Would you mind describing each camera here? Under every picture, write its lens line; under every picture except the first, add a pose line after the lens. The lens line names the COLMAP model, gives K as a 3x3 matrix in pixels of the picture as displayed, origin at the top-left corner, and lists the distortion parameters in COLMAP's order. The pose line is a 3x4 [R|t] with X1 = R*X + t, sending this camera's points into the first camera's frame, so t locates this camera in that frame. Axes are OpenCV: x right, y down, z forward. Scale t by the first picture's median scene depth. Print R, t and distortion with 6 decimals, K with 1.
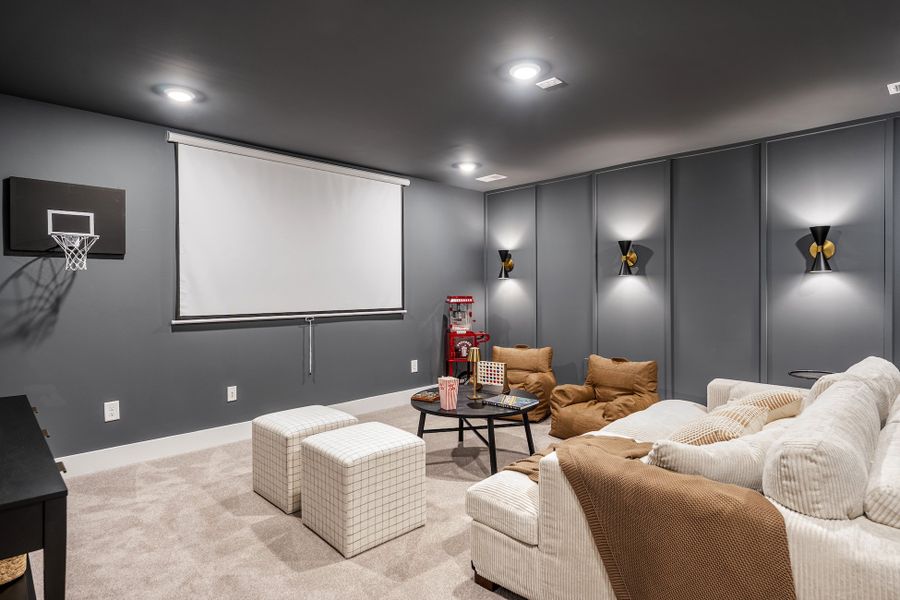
lens RADIAL K [[483.1, 0, 450.0], [0, 483.1, 293.9], [0, 0, 1]] dist [-0.010463, -0.000725]
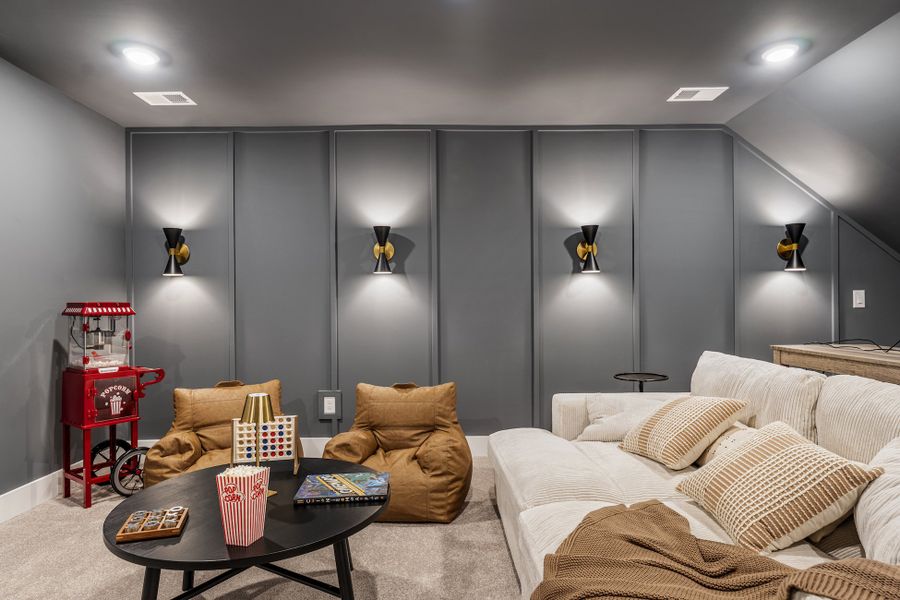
lens RADIAL K [[517.9, 0, 449.4], [0, 517.9, 304.1], [0, 0, 1]] dist [-0.000335, 0.000222]
pose [[0.688210, -0.001198, 0.725510, -0.147903], [0.015521, 0.999794, -0.013072, 0.022125], [-0.725345, 0.020257, 0.688087, 0.368759]]
